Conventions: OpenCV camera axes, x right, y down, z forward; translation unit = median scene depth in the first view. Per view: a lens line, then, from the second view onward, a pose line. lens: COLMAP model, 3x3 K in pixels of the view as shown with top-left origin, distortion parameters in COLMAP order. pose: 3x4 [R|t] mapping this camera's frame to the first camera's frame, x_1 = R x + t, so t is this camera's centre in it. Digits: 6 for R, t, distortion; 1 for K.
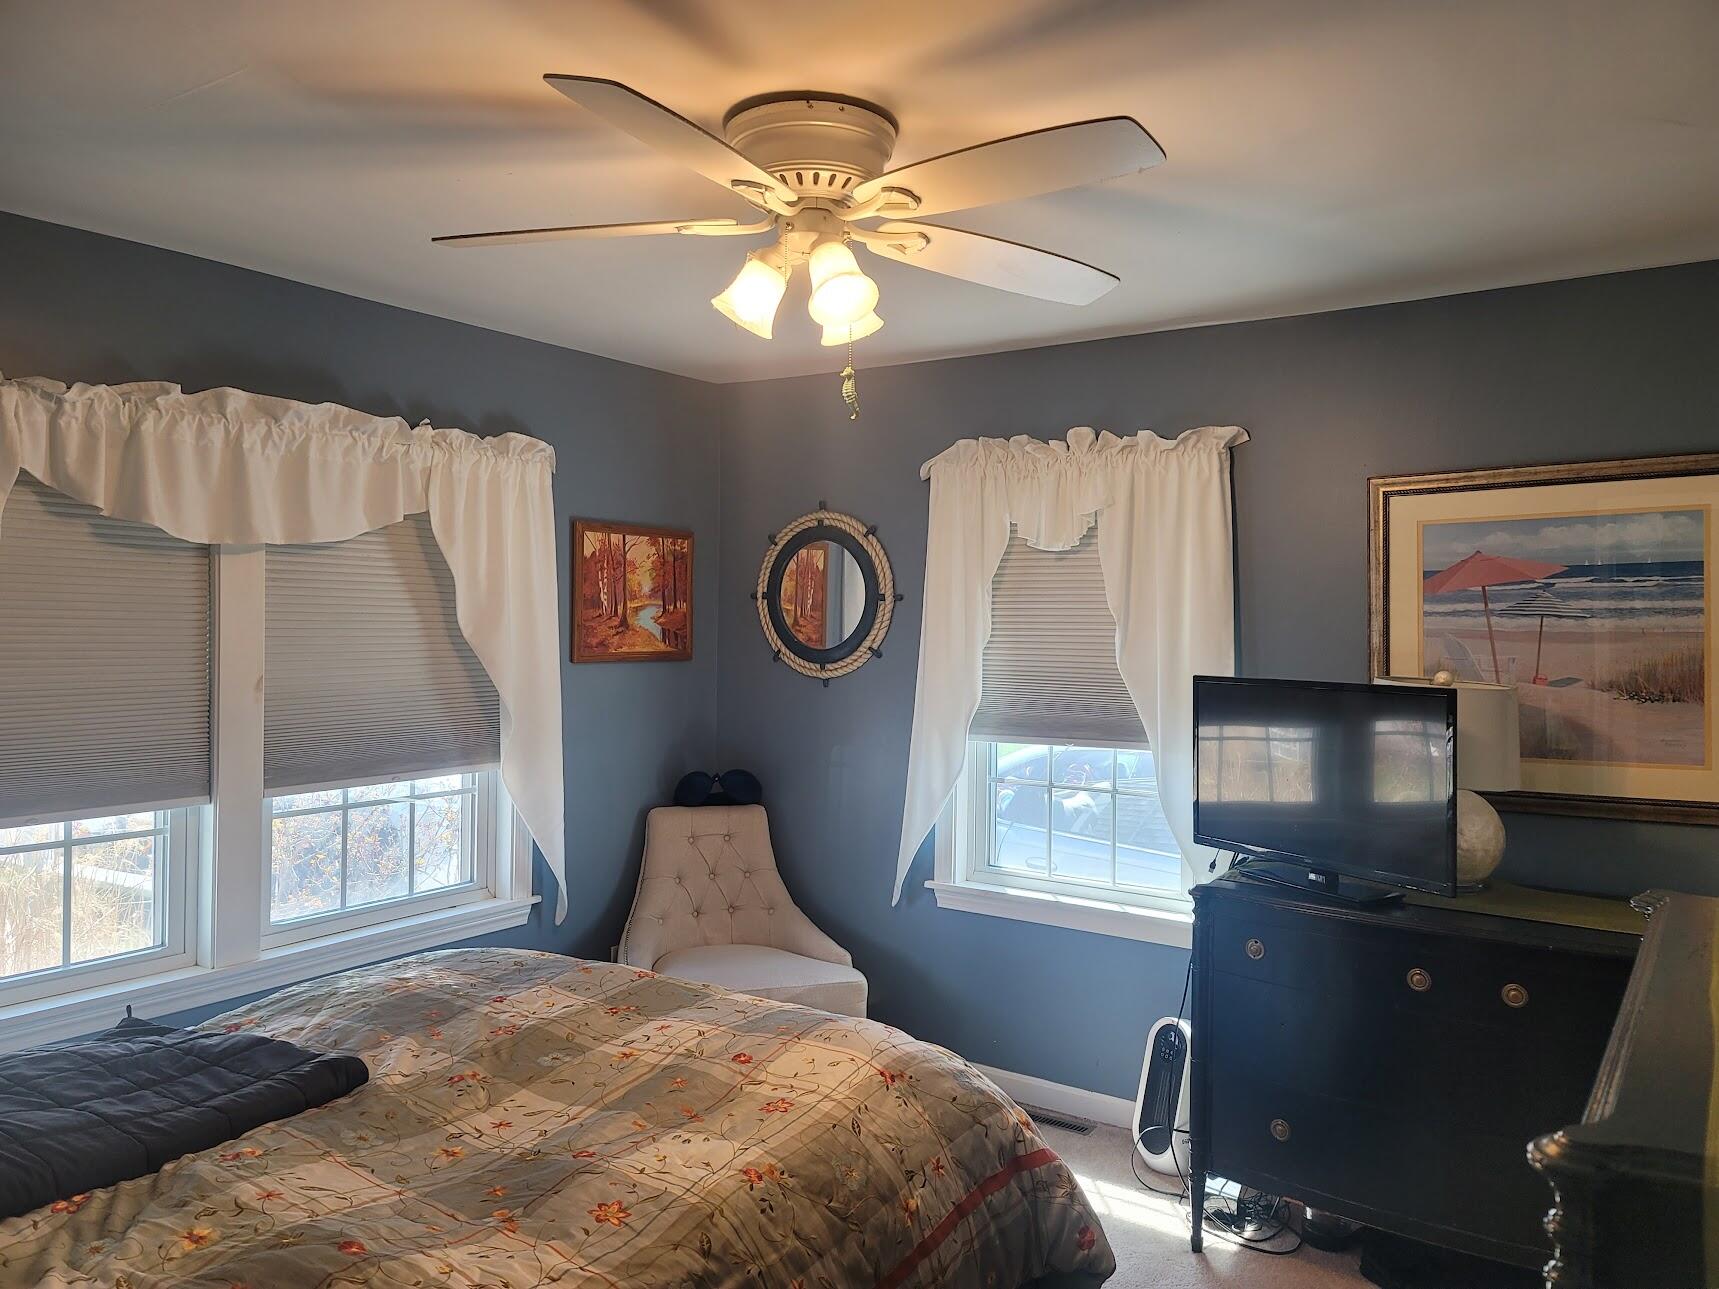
lens RADIAL K [[1261.0, 0, 858.0], [0, 1261.0, 647.7], [0, 0, 1]] dist [0.101477, -0.105470]
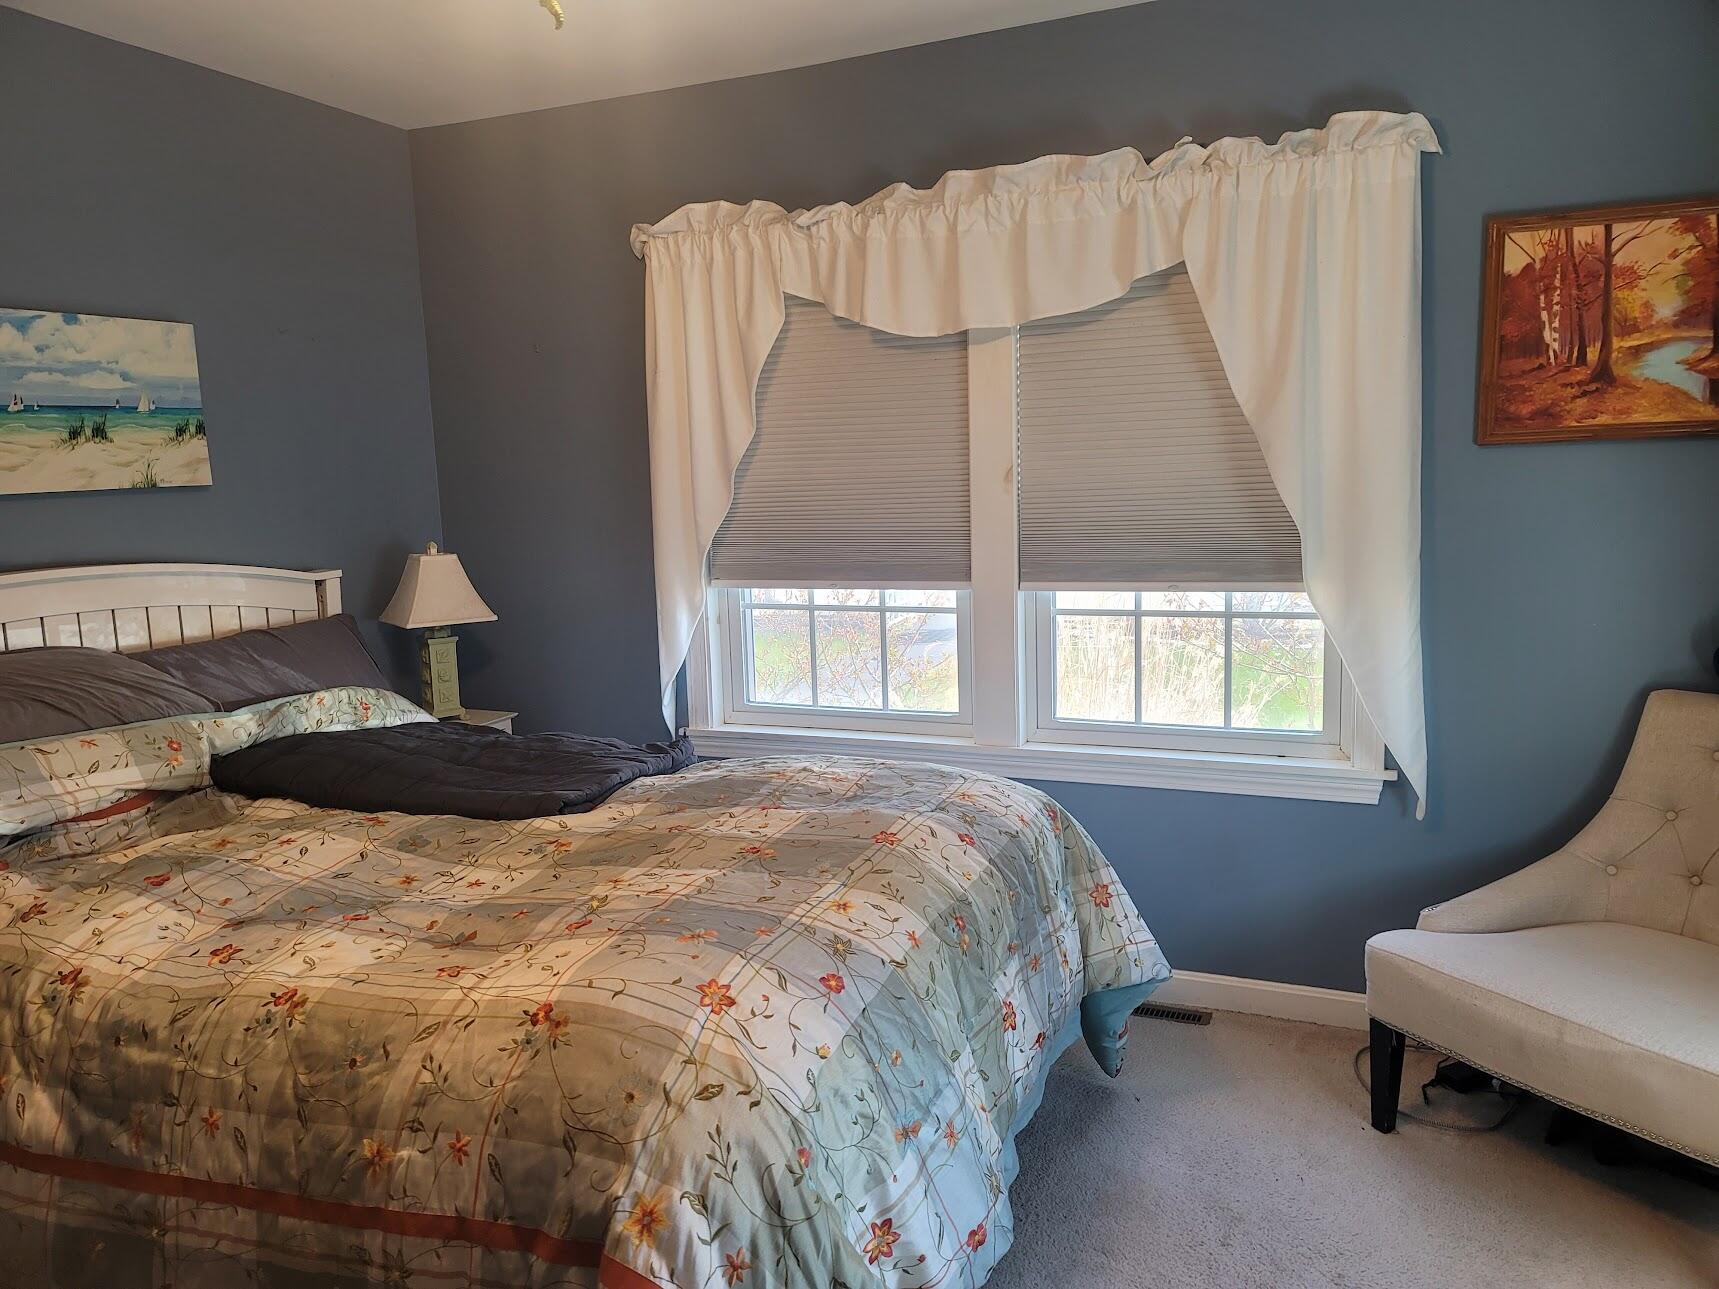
lens RADIAL K [[1261.0, 0, 858.0], [0, 1261.0, 647.7], [0, 0, 1]] dist [0.101477, -0.105470]
pose [[0.185451, 0.126770, -0.974442, 0.439043], [0.014374, 0.991187, 0.131684, 0.027611], [0.982548, -0.038427, 0.181994, 0.641637]]
